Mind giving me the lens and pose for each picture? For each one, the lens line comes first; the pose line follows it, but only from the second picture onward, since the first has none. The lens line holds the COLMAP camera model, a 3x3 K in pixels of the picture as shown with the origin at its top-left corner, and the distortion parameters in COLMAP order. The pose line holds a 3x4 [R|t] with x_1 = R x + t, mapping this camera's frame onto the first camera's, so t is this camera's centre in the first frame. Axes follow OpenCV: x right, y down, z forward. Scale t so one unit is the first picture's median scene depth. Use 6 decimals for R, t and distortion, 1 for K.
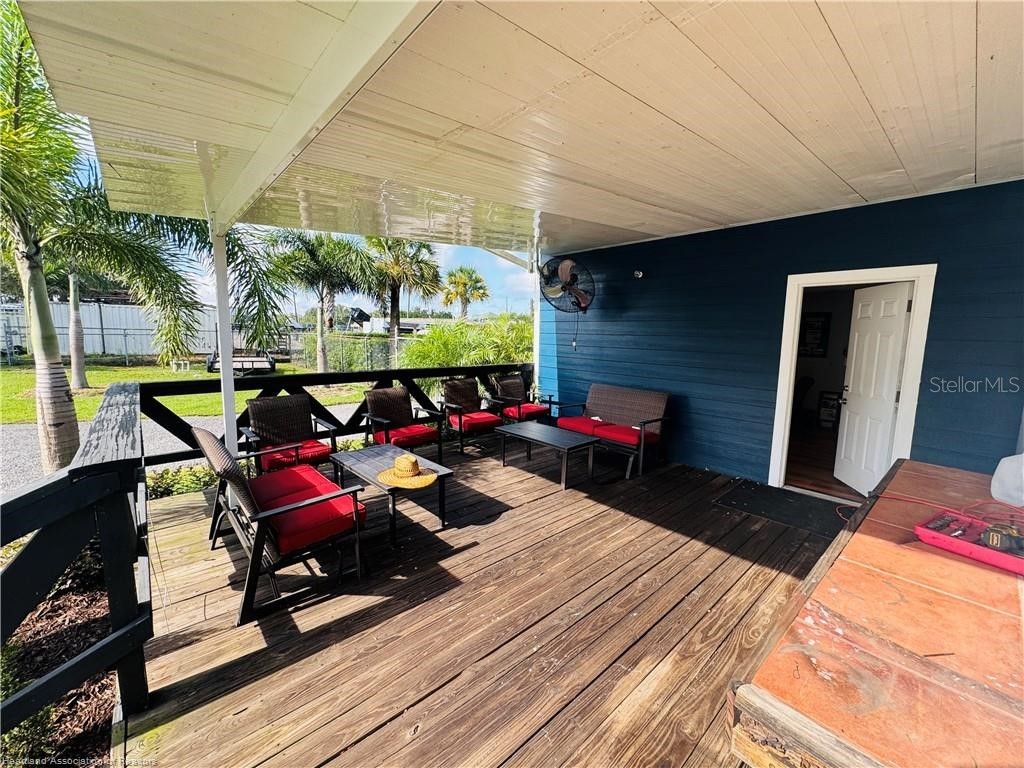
lens RADIAL K [[413.5, 0, 510.3], [0, 413.5, 382.6], [0, 0, 1]] dist [-0.004317, -0.000315]
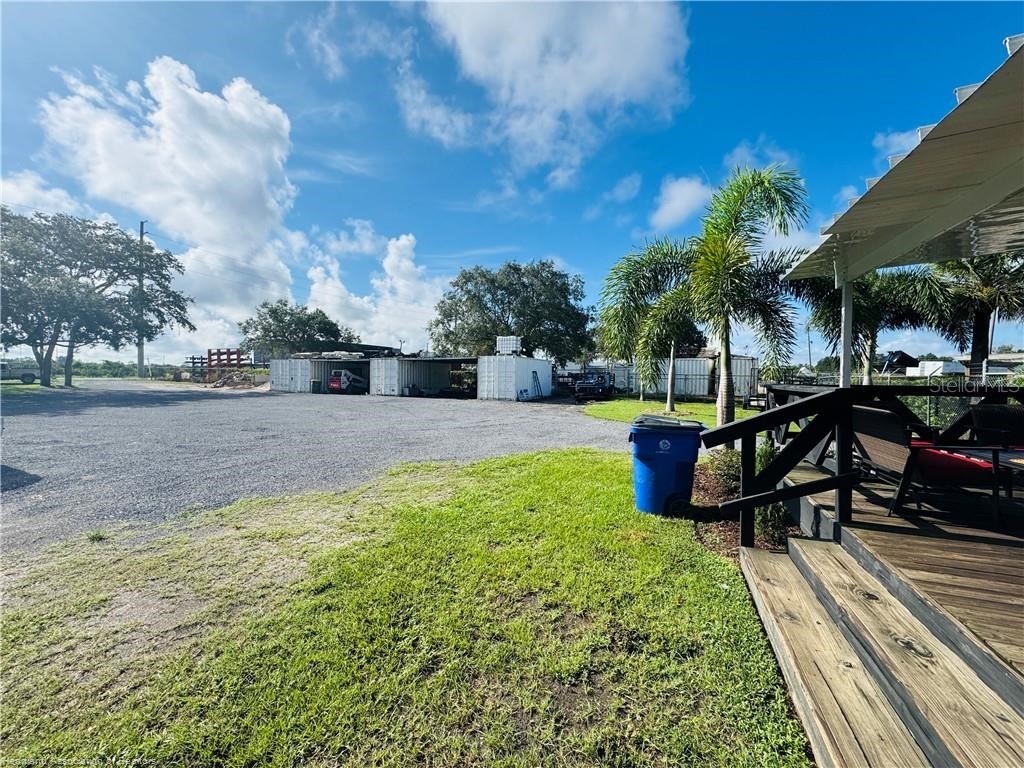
lens RADIAL K [[413.5, 0, 510.5], [0, 413.5, 377.1], [0, 0, 1]] dist [-0.004317, -0.000315]
pose [[0.458639, -0.014123, -0.888510, 0.014350], [-0.109085, 0.991417, -0.072067, 0.057961], [0.881902, 0.129976, 0.453162, -0.184514]]
